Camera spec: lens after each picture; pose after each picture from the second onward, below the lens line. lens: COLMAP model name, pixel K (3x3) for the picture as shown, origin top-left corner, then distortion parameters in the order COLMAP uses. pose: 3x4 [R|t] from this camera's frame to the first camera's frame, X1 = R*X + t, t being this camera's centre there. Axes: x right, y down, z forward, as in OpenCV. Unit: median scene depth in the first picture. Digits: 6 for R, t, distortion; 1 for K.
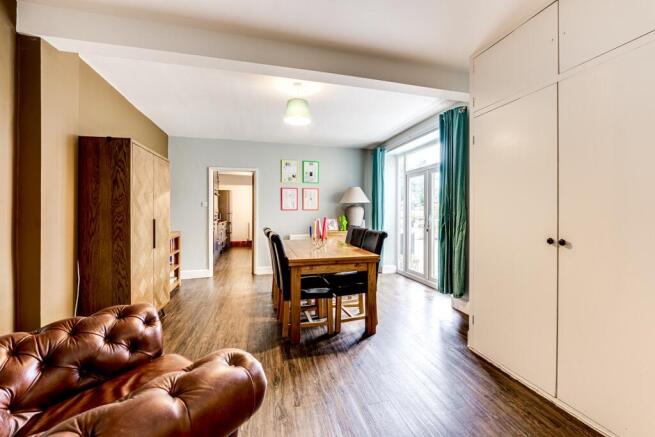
lens RADIAL K [[270.2, 0, 331.4], [0, 270.2, 212.4], [0, 0, 1]] dist [0.000260, 0.000025]
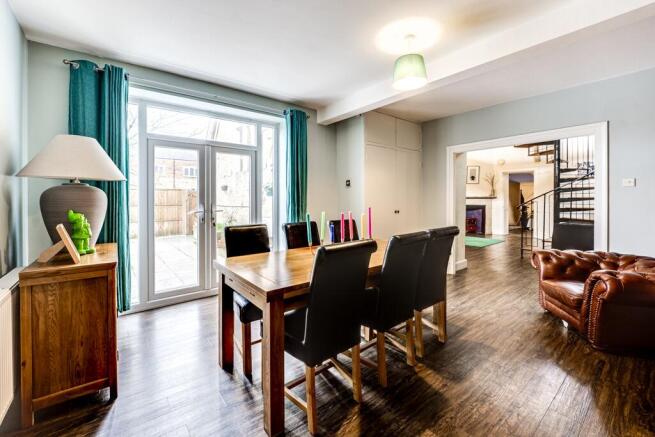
lens RADIAL K [[270.2, 0, 331.4], [0, 270.2, 212.4], [0, 0, 1]] dist [0.000260, 0.000025]
pose [[-0.408677, -0.035404, 0.911992, -0.500118], [0.004442, 0.999158, 0.040779, -0.002771], [-0.912668, 0.020717, -0.408176, 1.027605]]
